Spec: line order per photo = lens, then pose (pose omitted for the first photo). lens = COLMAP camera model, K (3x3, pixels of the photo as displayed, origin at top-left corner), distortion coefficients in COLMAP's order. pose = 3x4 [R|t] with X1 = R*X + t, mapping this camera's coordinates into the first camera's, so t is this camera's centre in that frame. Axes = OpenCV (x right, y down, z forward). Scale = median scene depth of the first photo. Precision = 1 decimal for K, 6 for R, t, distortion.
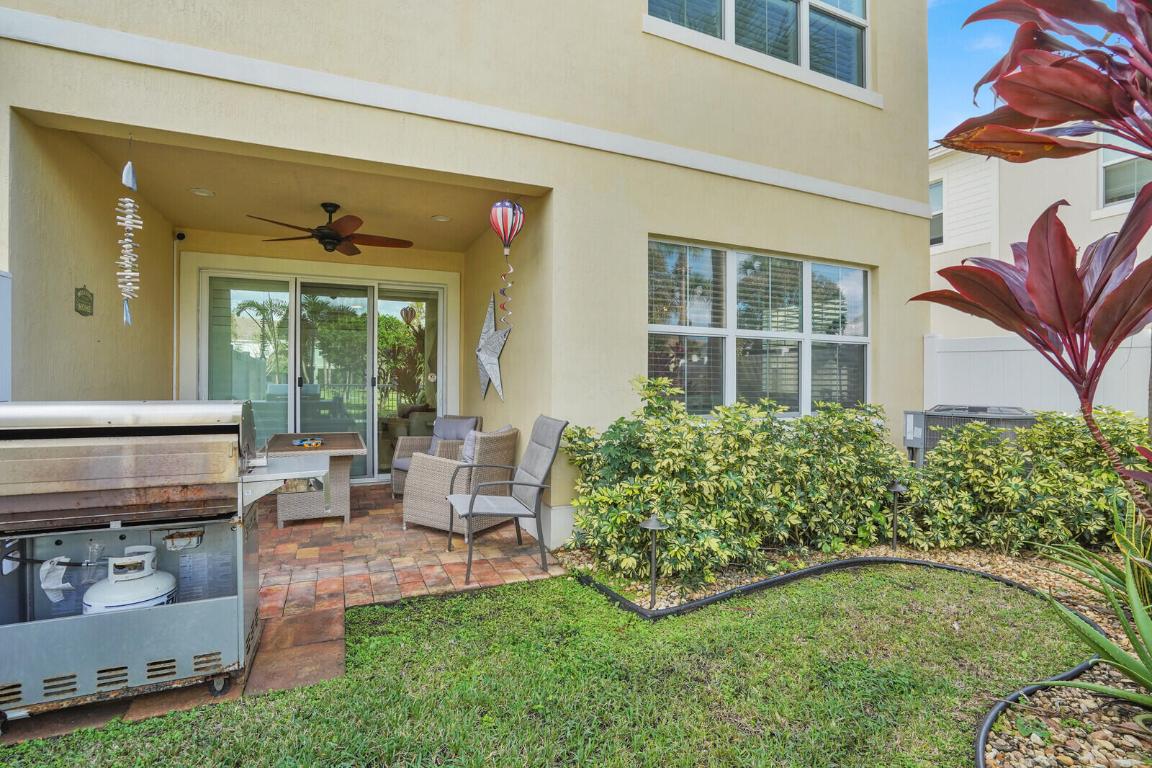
lens RADIAL K [[541.4, 0, 573.0], [0, 541.4, 381.4], [0, 0, 1]] dist [-0.053918, 0.020055]
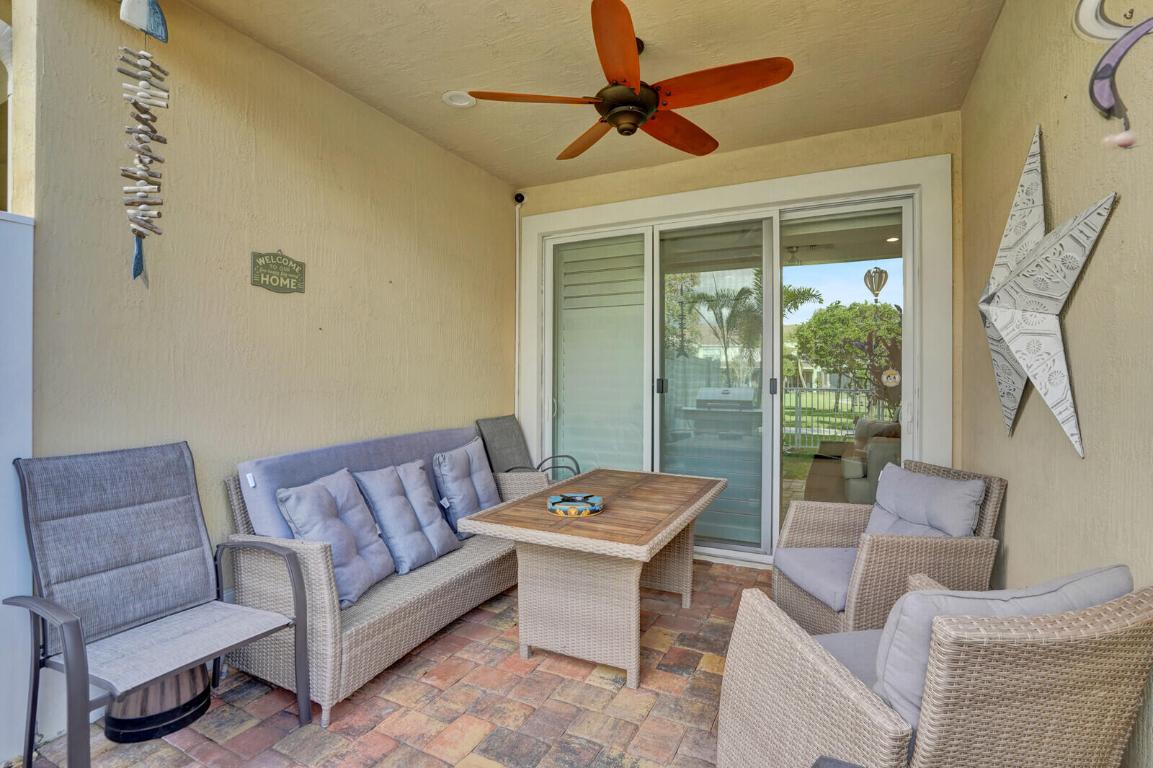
lens RADIAL K [[541.9, 0, 573.5], [0, 541.9, 381.4], [0, 0, 1]] dist [-0.053918, 0.020055]
pose [[0.633531, -0.000110, -0.773717, -0.077568], [-0.003482, 0.999989, -0.002993, -0.002280], [0.773710, 0.004590, 0.633524, 0.558935]]
